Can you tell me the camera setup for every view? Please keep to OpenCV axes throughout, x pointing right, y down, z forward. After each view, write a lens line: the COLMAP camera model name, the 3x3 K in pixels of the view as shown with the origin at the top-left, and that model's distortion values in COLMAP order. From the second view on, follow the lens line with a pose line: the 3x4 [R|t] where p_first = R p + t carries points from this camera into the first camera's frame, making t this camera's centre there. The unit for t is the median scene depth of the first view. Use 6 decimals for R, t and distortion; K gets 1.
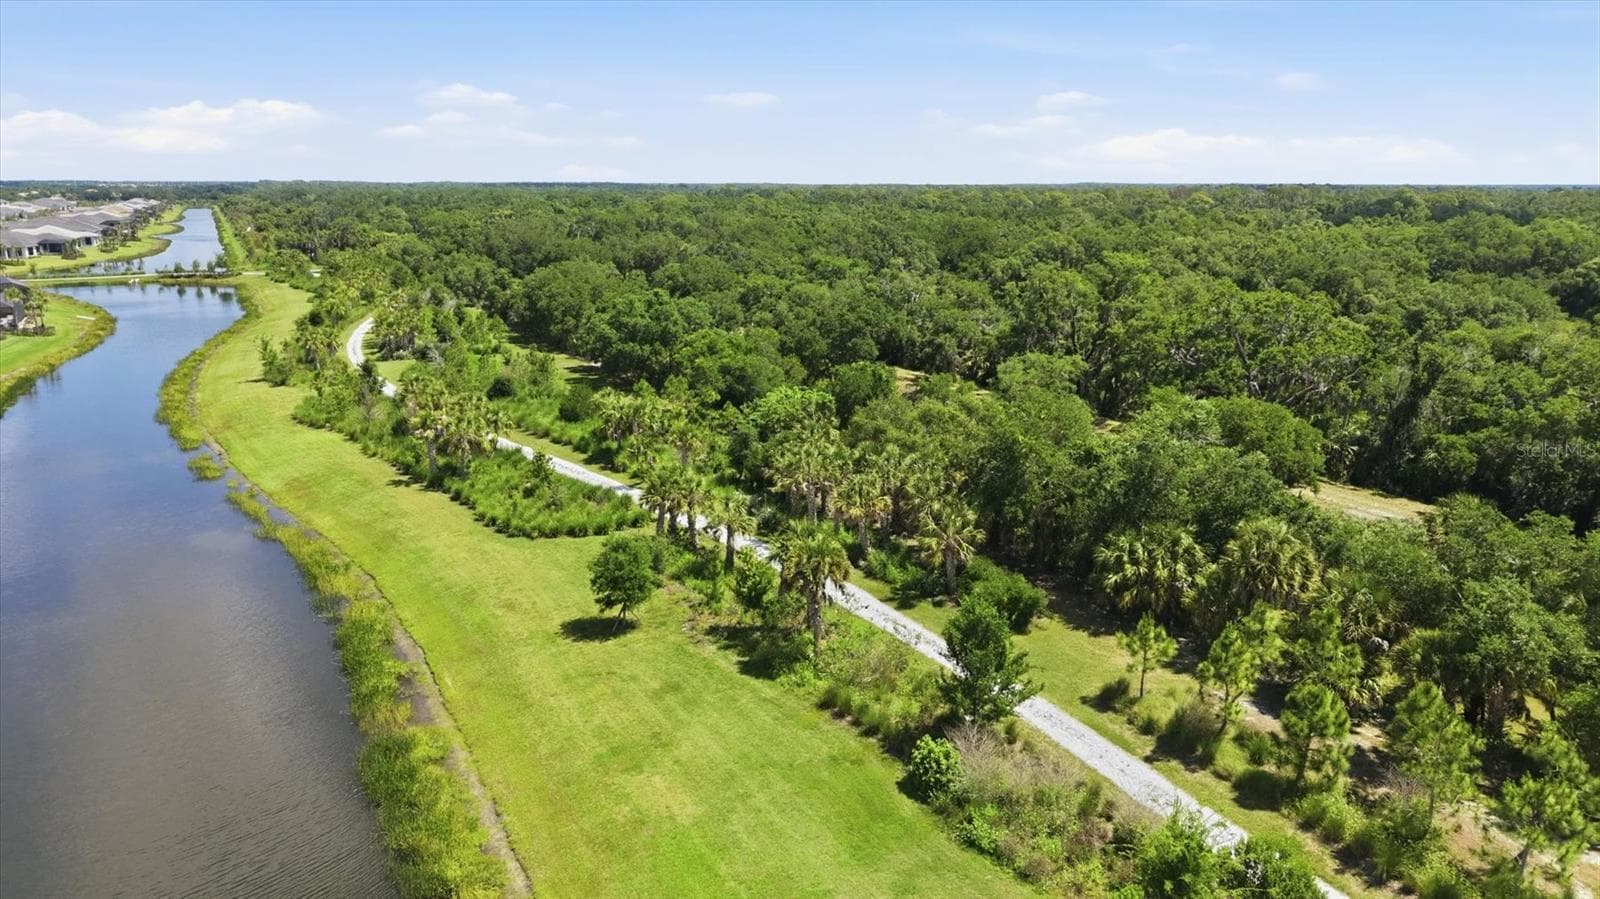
lens RADIAL K [[1043.0, 0, 800.0], [0, 1043.0, 449.5], [0, 0, 1]] dist [0.034255, -0.023054]
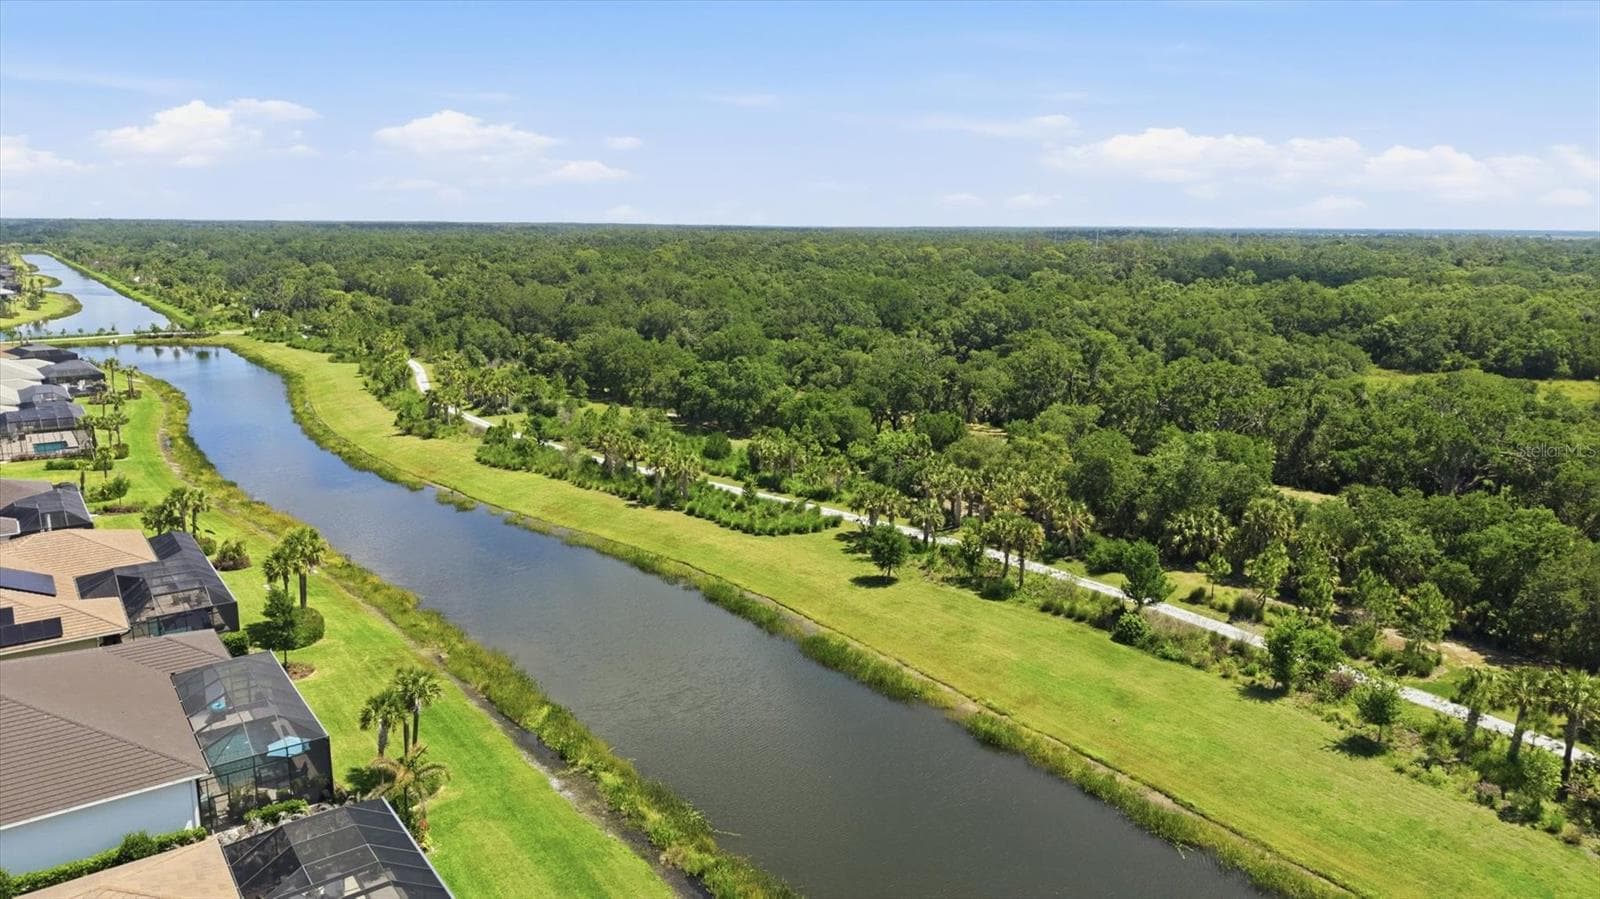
lens RADIAL K [[1043.0, 0, 800.0], [0, 1043.0, 449.5], [0, 0, 1]] dist [0.034255, -0.023054]
pose [[0.988867, -0.025190, 0.146657, -0.486388], [0.030577, 0.998933, -0.034597, 0.015424], [-0.145629, 0.038697, 0.988582, -0.537221]]
